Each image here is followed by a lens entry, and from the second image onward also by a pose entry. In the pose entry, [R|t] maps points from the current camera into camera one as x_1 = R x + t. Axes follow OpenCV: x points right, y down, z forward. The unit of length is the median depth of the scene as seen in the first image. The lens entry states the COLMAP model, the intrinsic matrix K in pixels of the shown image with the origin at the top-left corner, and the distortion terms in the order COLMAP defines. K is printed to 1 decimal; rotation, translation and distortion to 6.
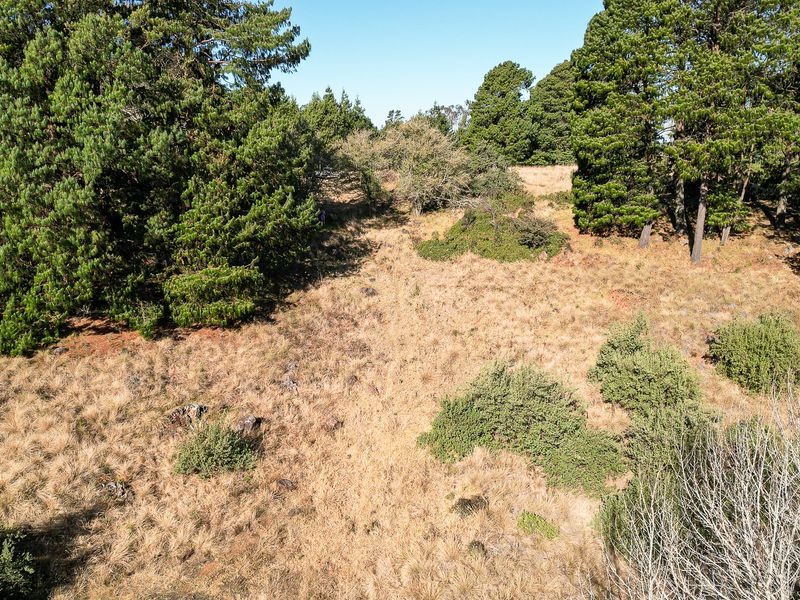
lens RADIAL K [[689.8, 0, 403.3], [0, 689.8, 294.5], [0, 0, 1]] dist [-0.070785, 0.060810]
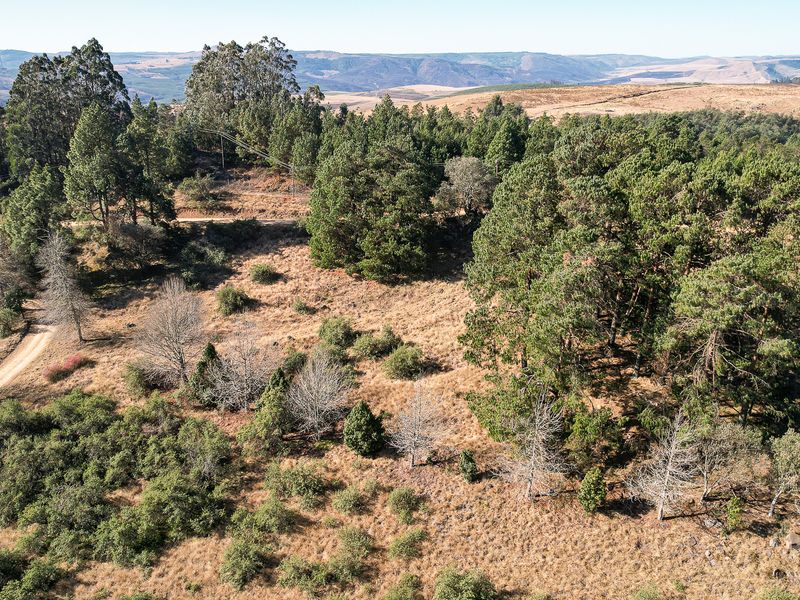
lens RADIAL K [[689.8, 0, 403.3], [0, 689.8, 294.5], [0, 0, 1]] dist [-0.070785, 0.060810]
pose [[0.295476, 0.318817, -0.900583, 2.423733], [-0.212168, 0.941031, 0.263525, -0.700911], [0.931493, 0.113210, 0.345695, 0.171838]]
